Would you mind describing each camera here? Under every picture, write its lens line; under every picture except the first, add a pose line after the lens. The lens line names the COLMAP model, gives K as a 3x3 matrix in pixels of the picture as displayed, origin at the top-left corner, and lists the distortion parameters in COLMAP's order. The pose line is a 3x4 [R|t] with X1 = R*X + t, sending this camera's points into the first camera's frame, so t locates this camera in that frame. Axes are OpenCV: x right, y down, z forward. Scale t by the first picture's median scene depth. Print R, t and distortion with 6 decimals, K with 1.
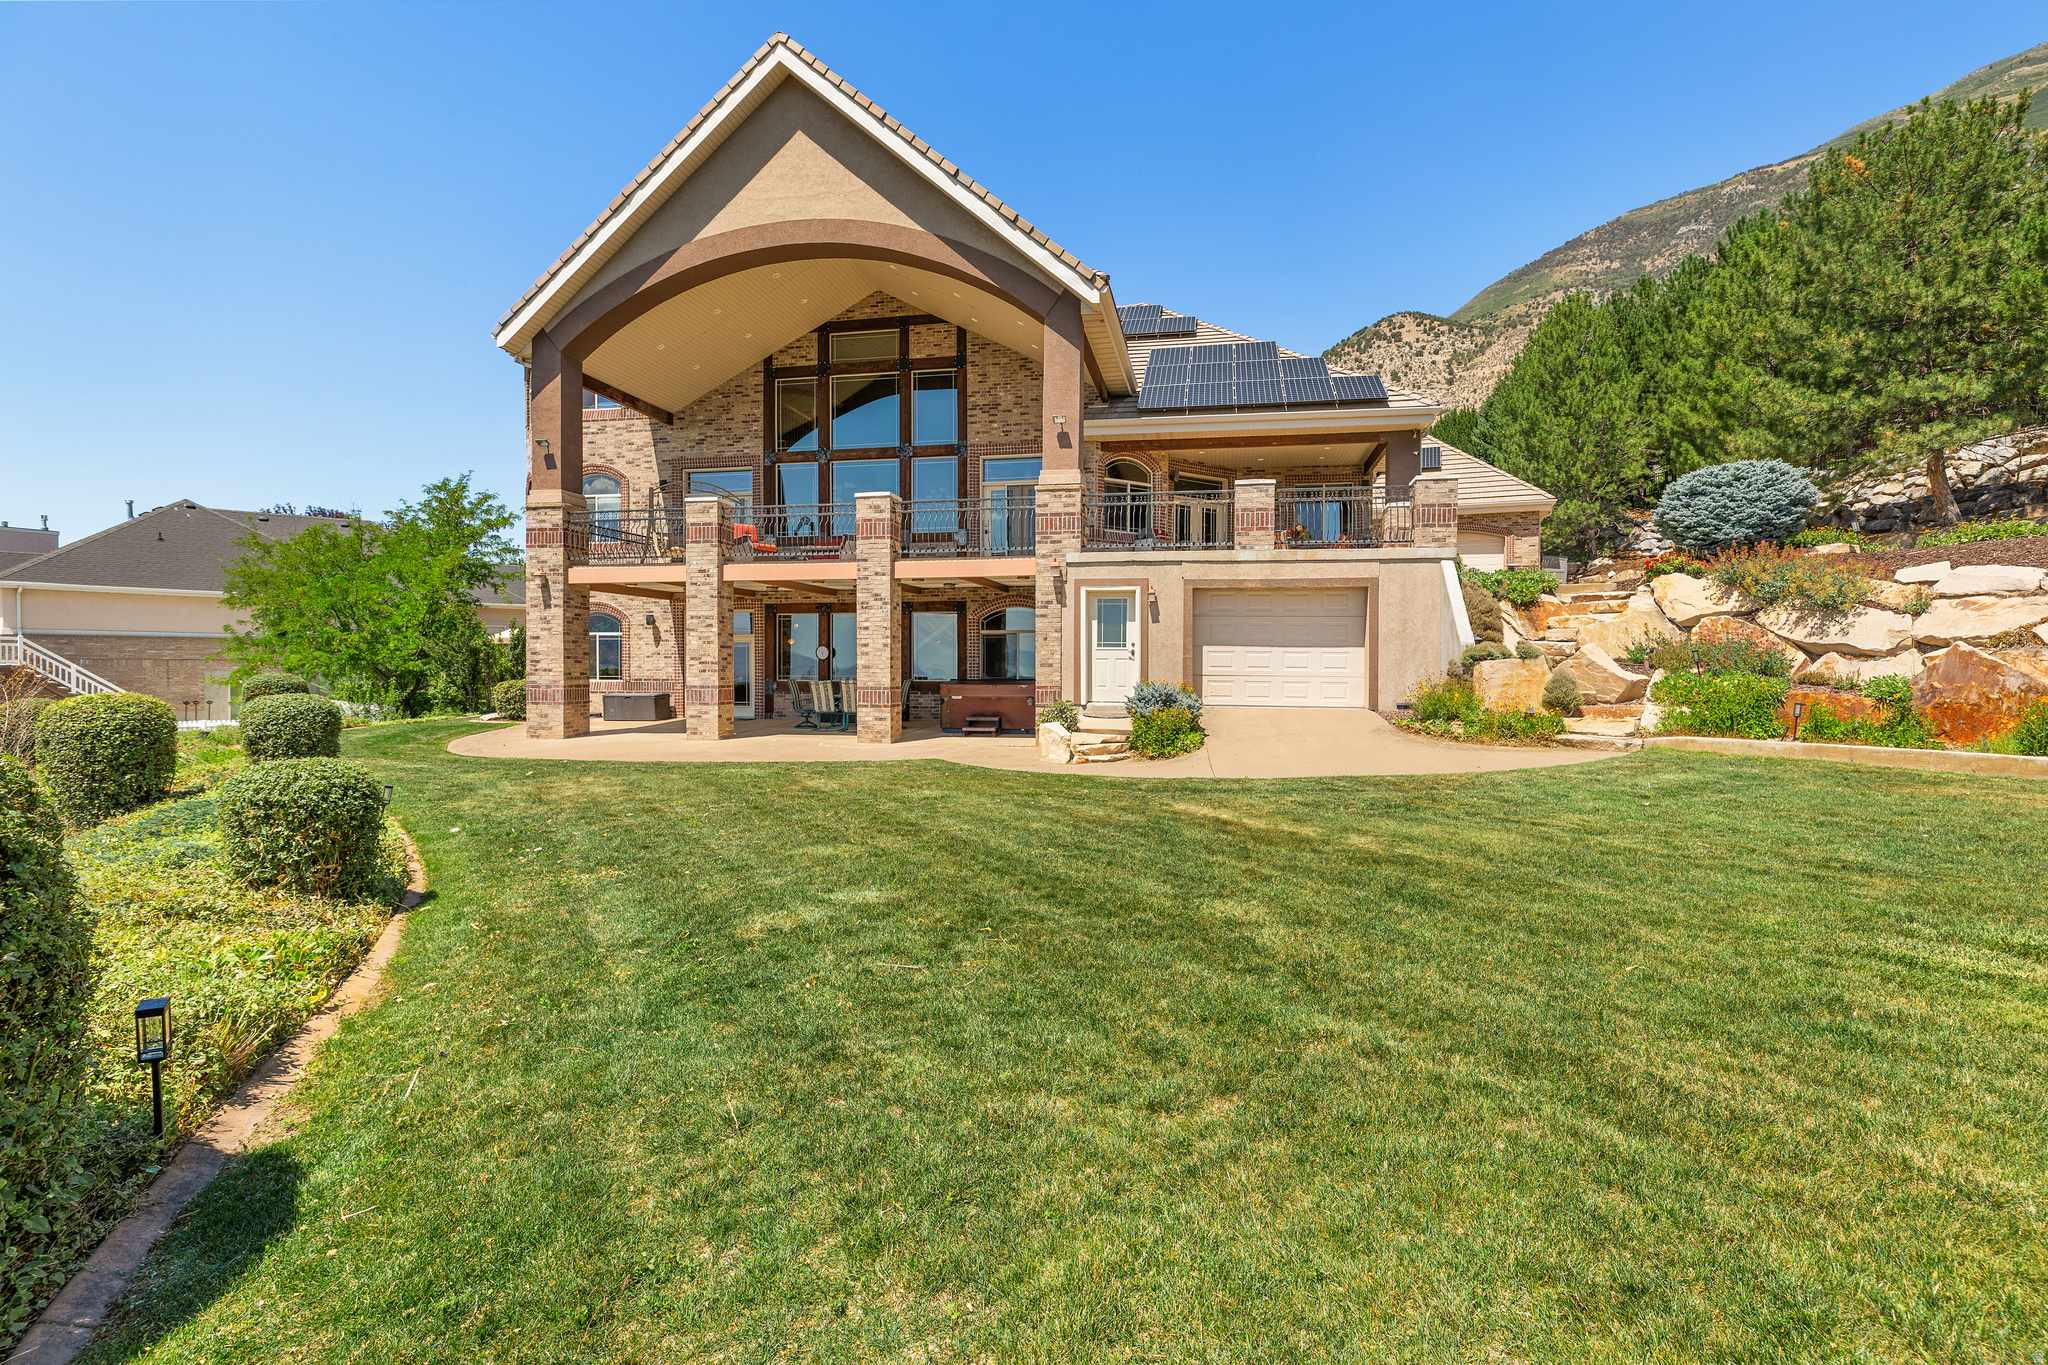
lens RADIAL K [[967.2, 0, 1024.2], [0, 967.2, 655.8], [0, 0, 1]] dist [-0.007149, 0.001230]
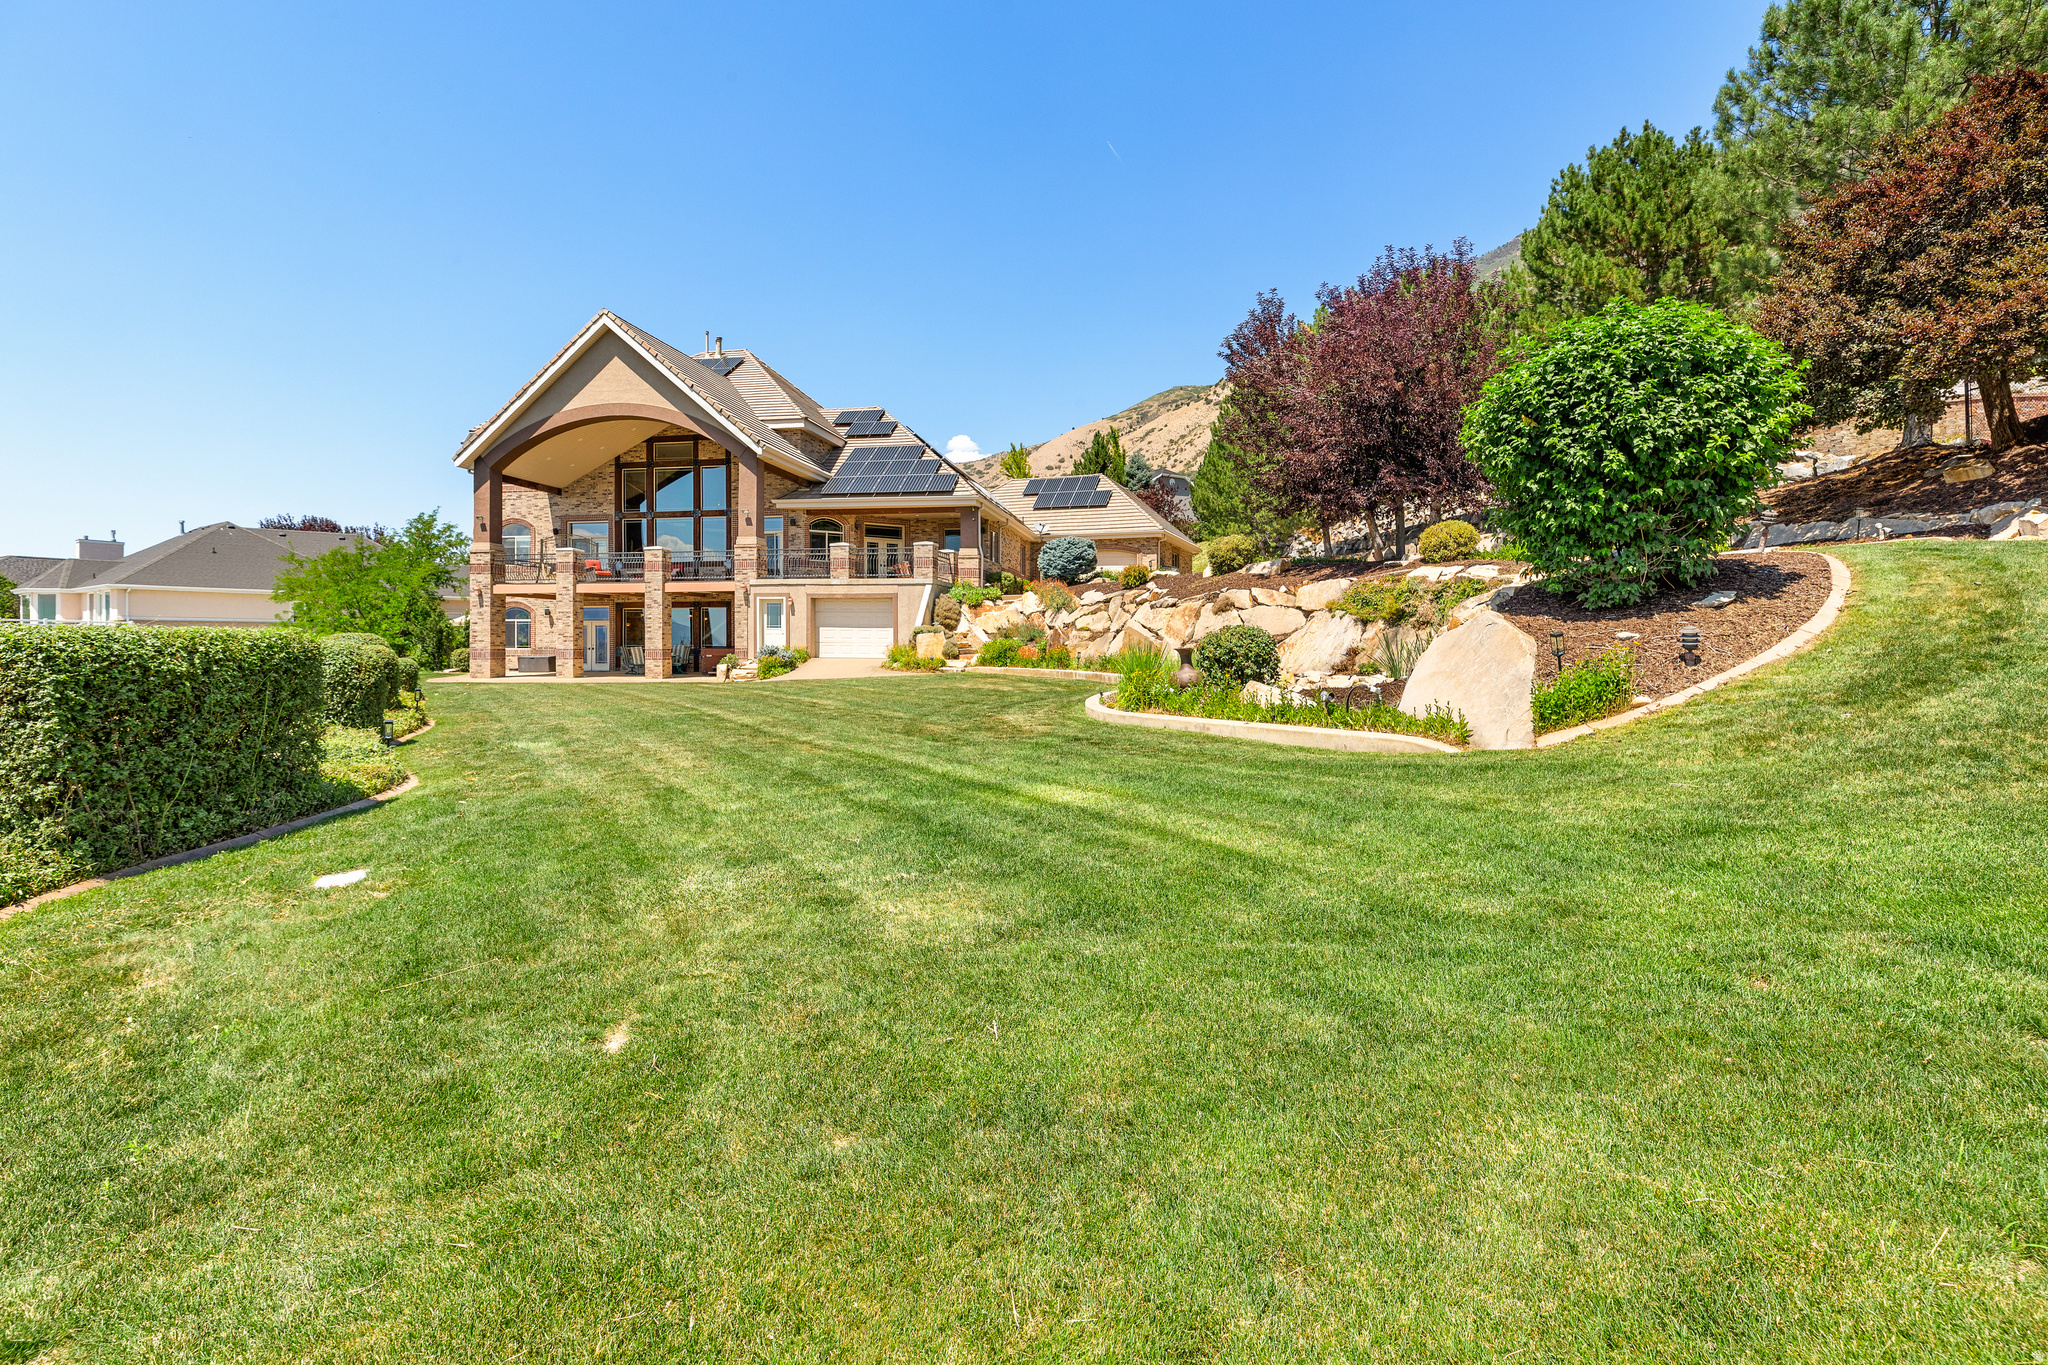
lens RADIAL K [[967.2, 0, 1012.6], [0, 967.2, 625.6], [0, 0, 1]] dist [-0.007149, 0.001230]
pose [[0.999770, -0.001059, 0.021407, 0.451609], [0.001307, 0.999932, -0.011566, 0.008015], [-0.021394, 0.011591, 0.999704, -0.811573]]
